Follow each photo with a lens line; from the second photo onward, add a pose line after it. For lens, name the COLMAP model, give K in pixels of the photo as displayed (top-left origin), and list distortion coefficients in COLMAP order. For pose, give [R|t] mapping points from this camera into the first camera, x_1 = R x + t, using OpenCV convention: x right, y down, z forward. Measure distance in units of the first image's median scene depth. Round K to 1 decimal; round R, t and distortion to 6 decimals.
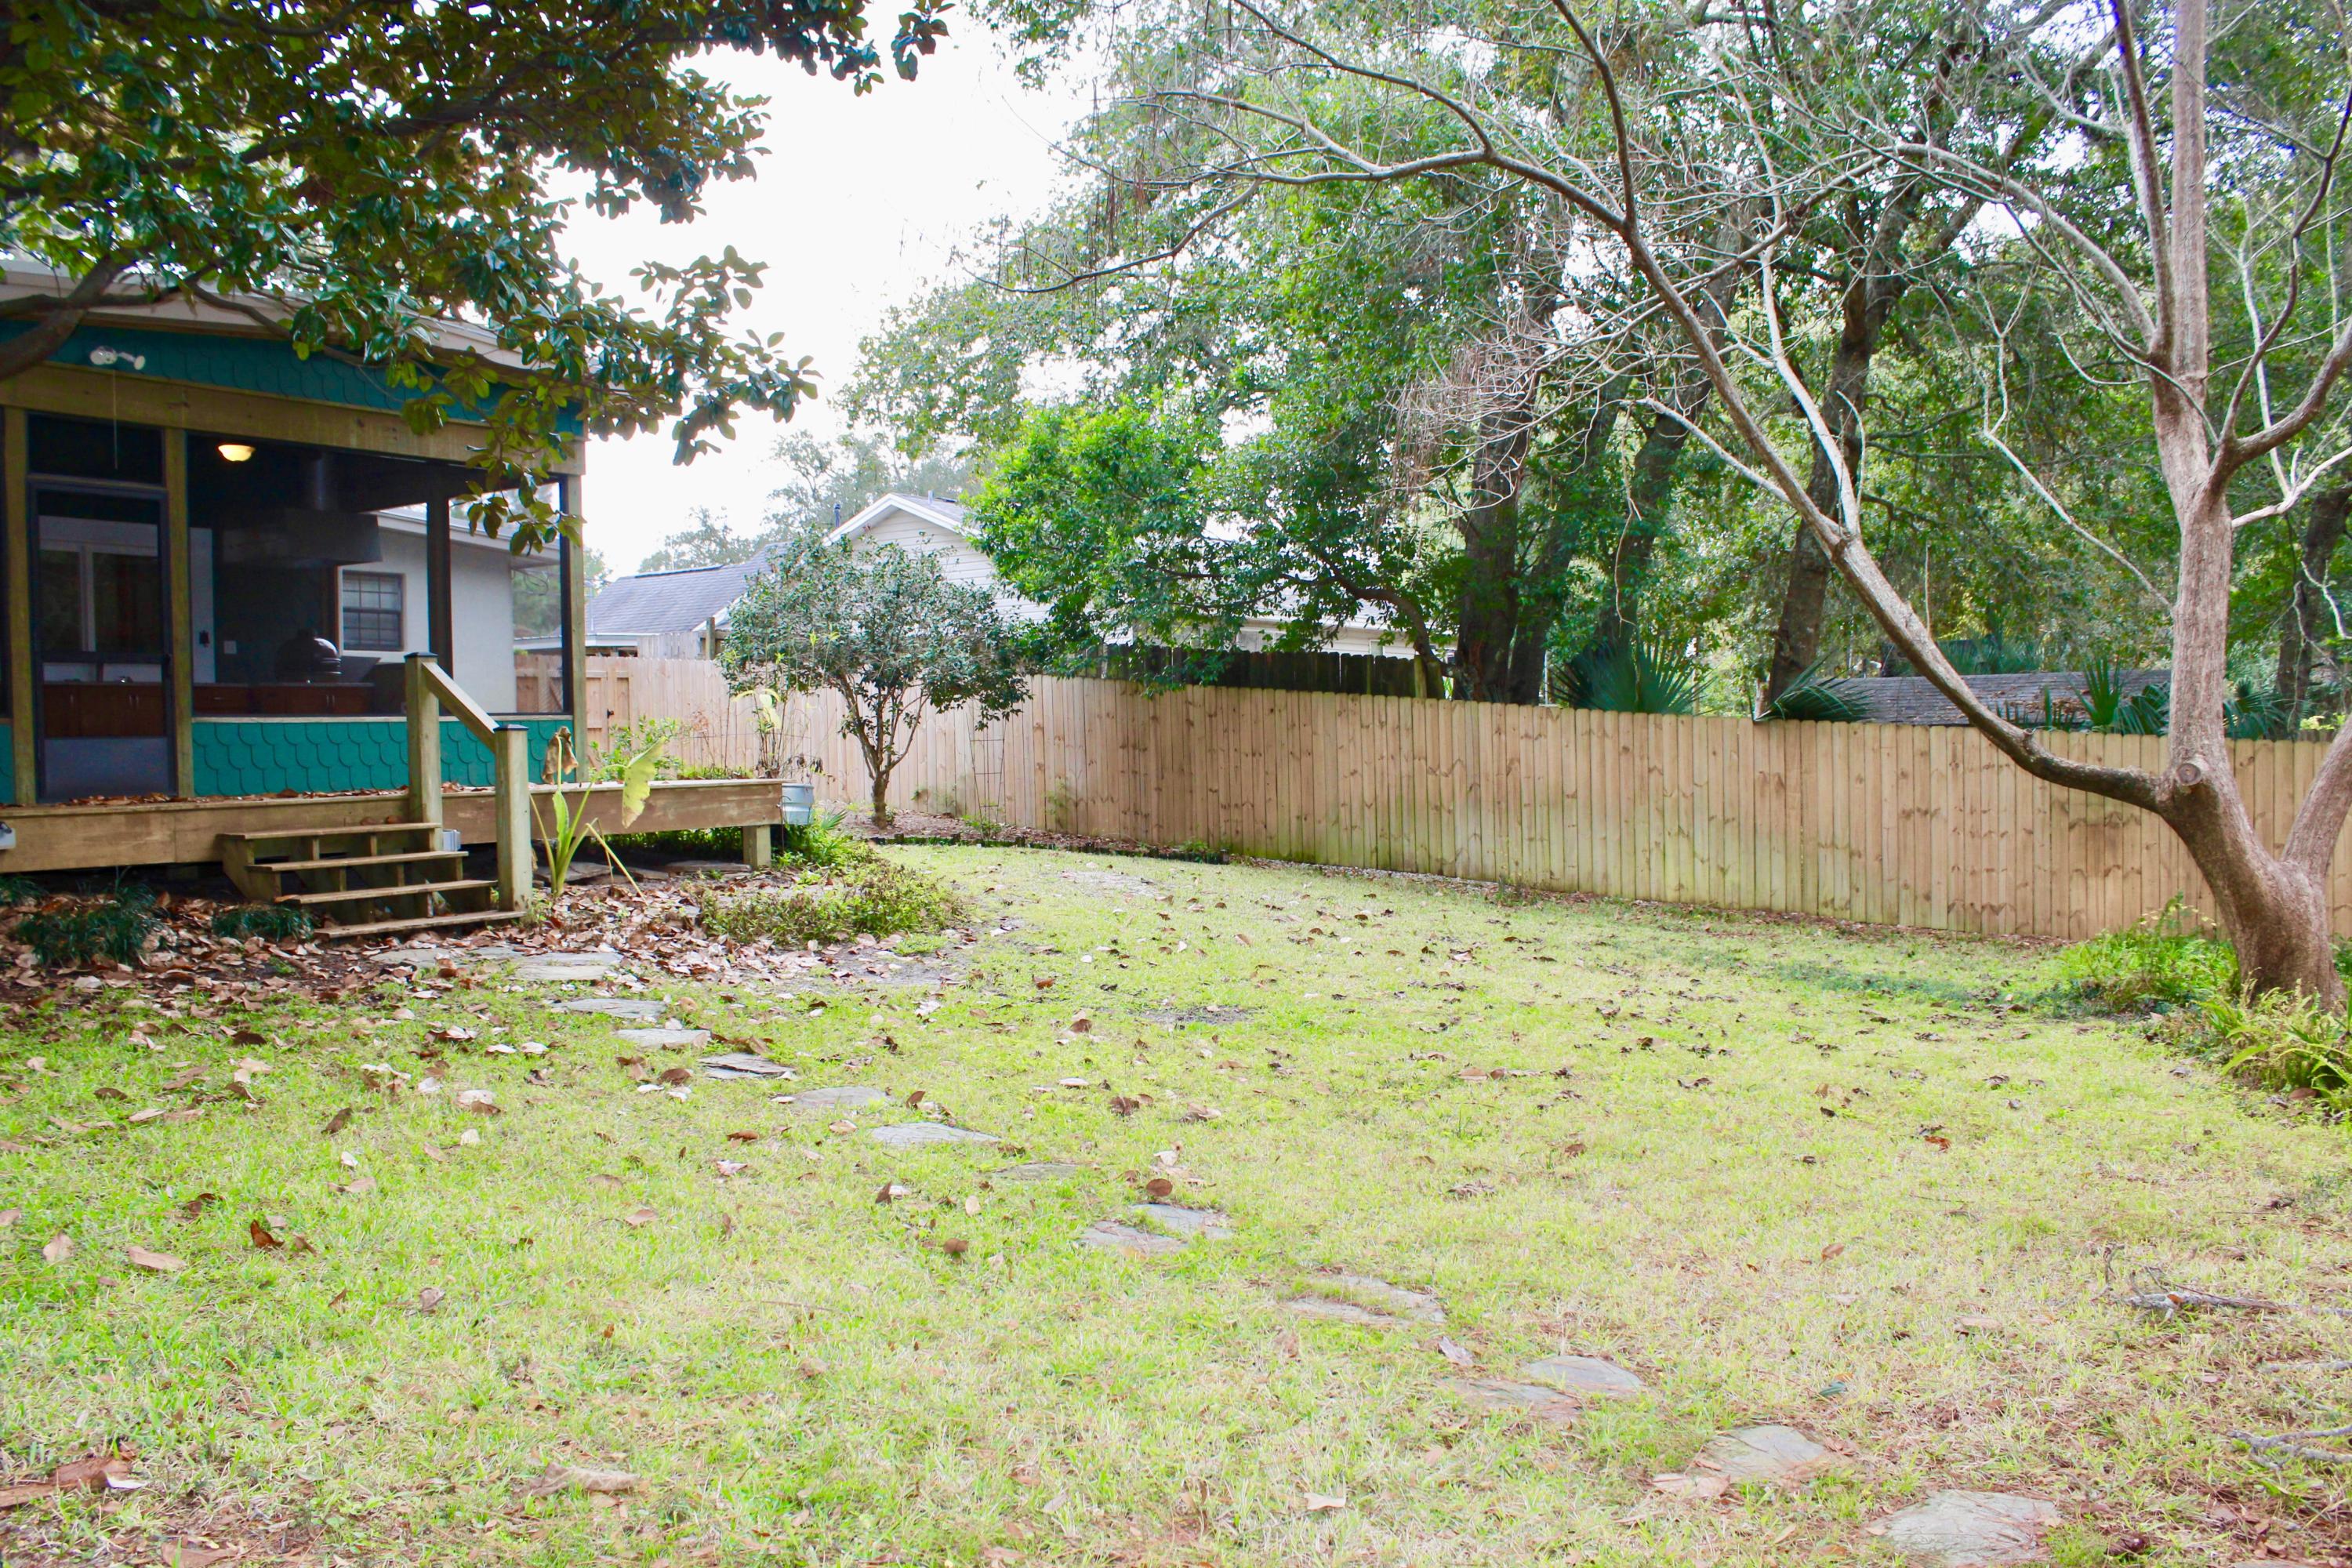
lens RADIAL K [[1939.3, 0, 1162.5], [0, 1939.3, 785.1], [0, 0, 1]] dist [-0.182600, 0.172624]
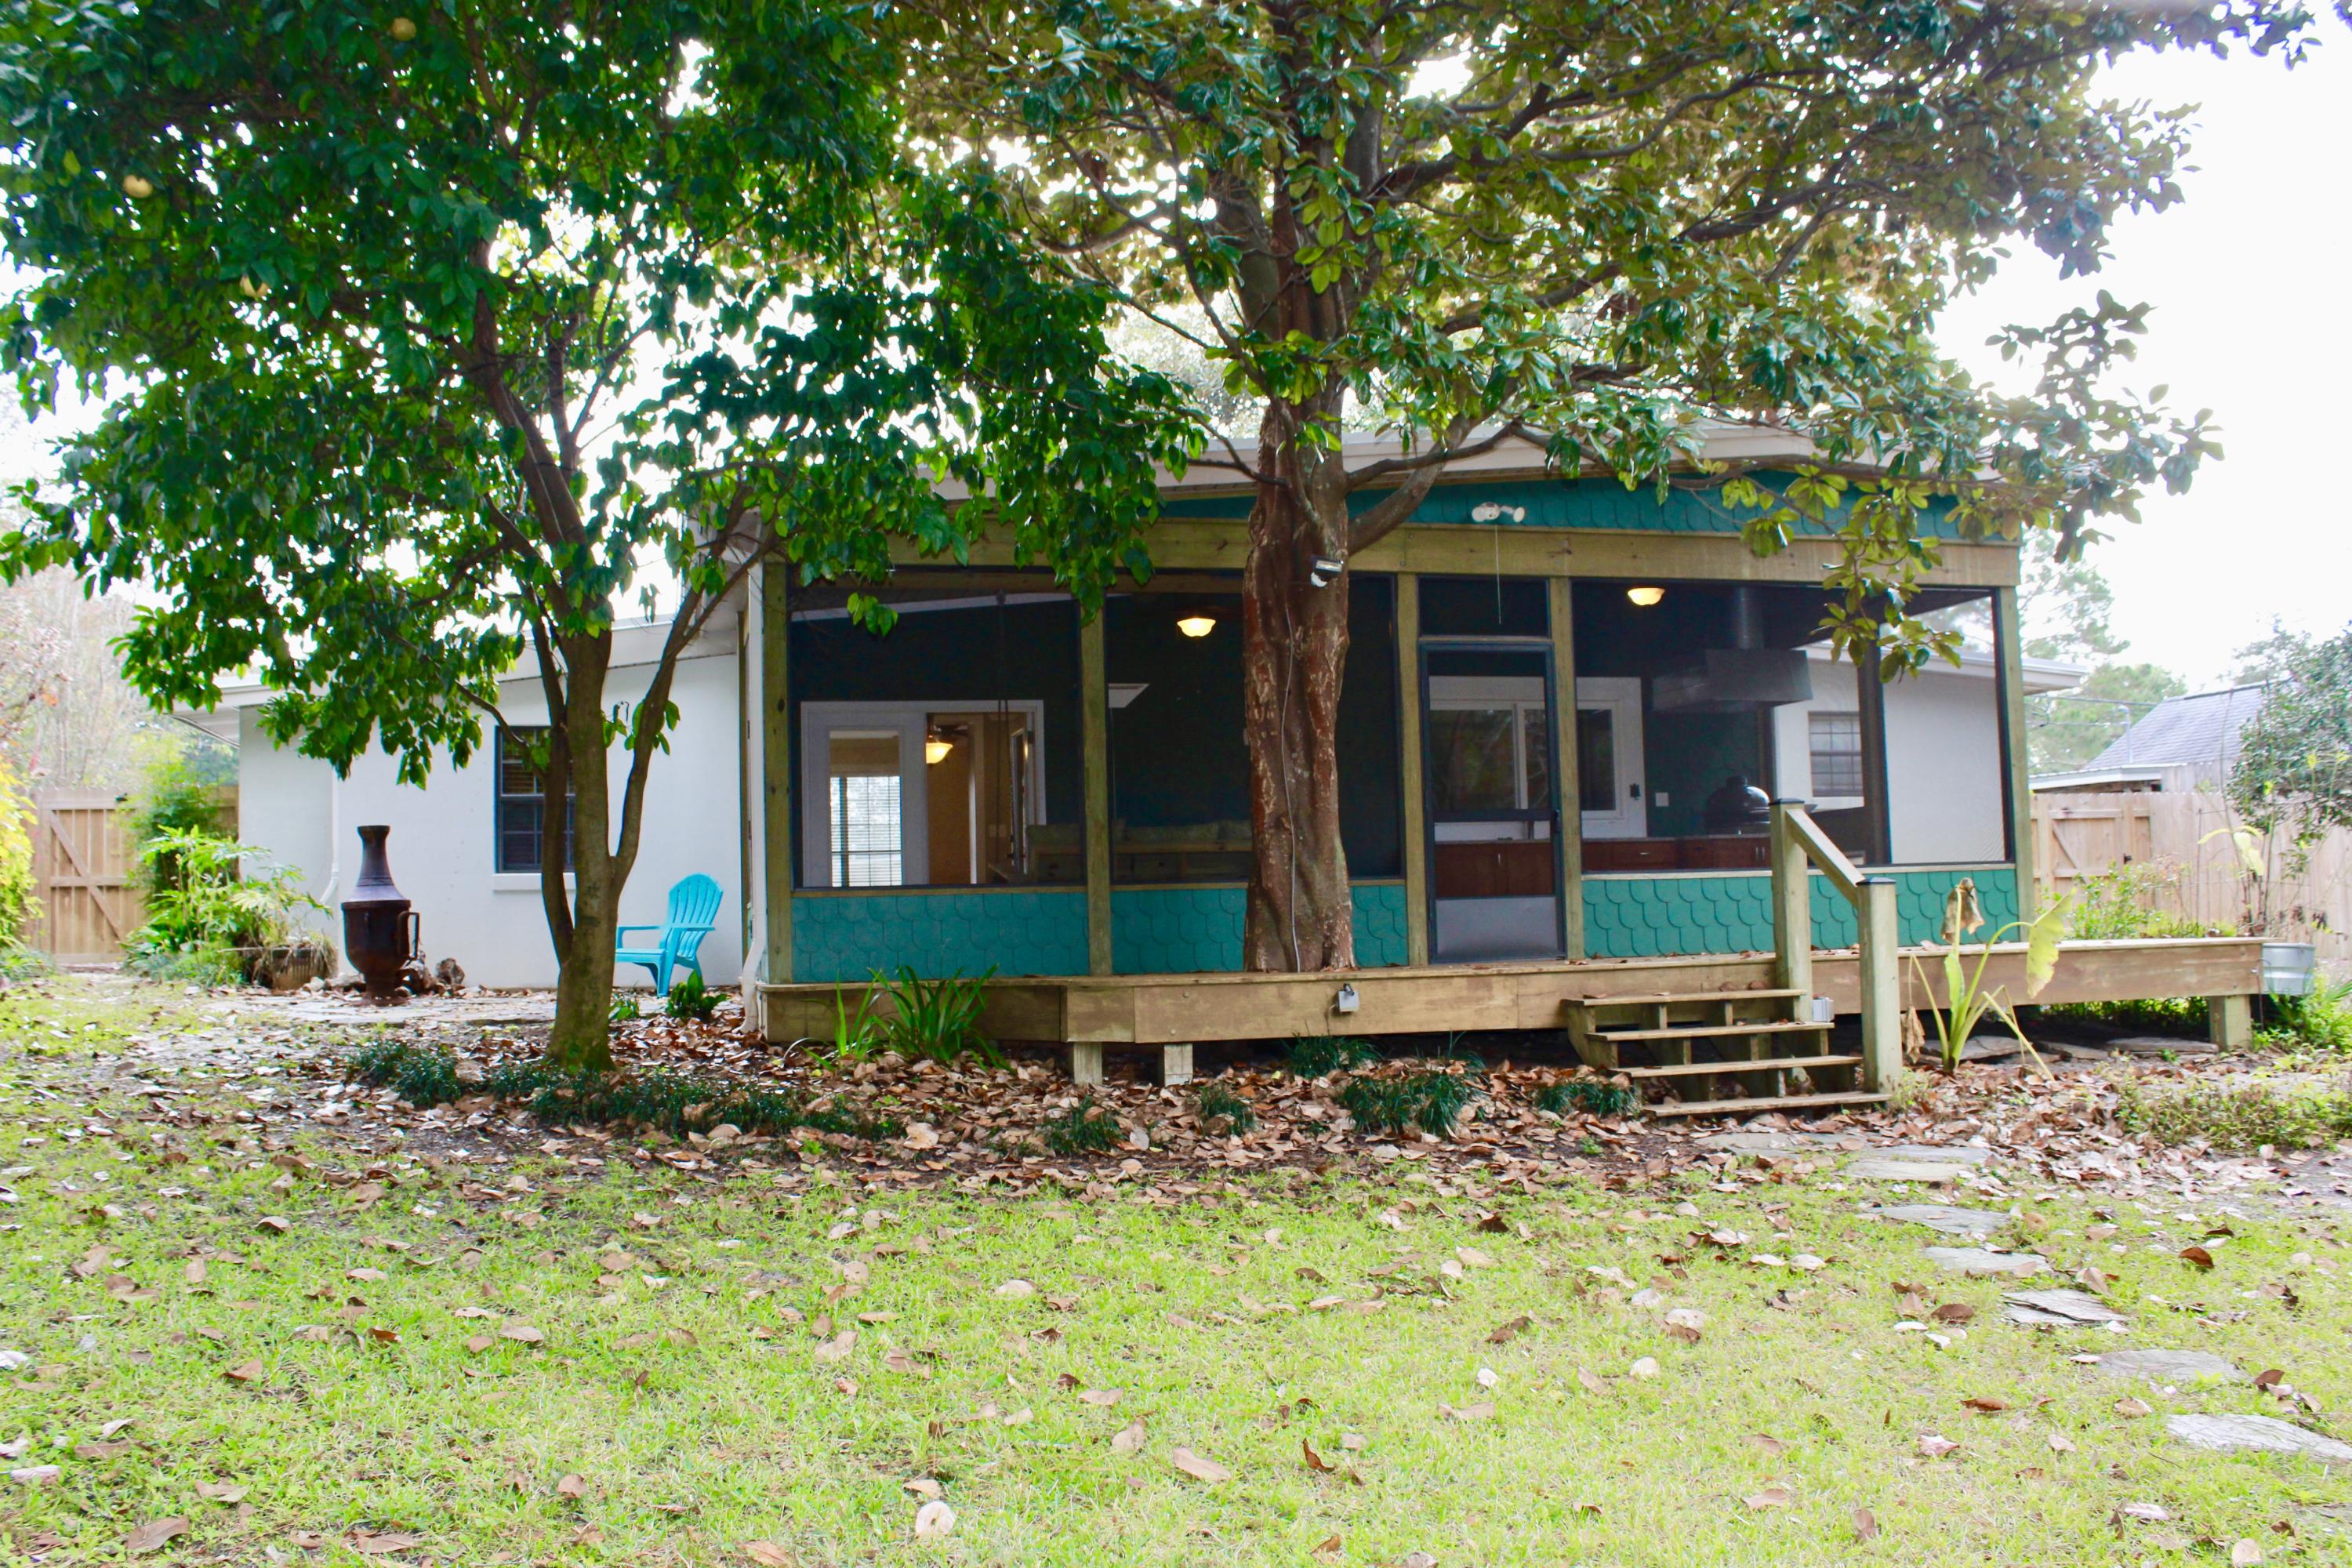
lens RADIAL K [[2095.0, 0, 1176.0], [0, 2095.0, 784.0], [0, 0, 1]] dist [-0.133843, 0.127145]
pose [[0.727939, -0.048168, -0.683947, 0.070829], [-0.003401, 0.997263, -0.073854, -0.003490], [0.685633, 0.056088, 0.725783, 0.090779]]
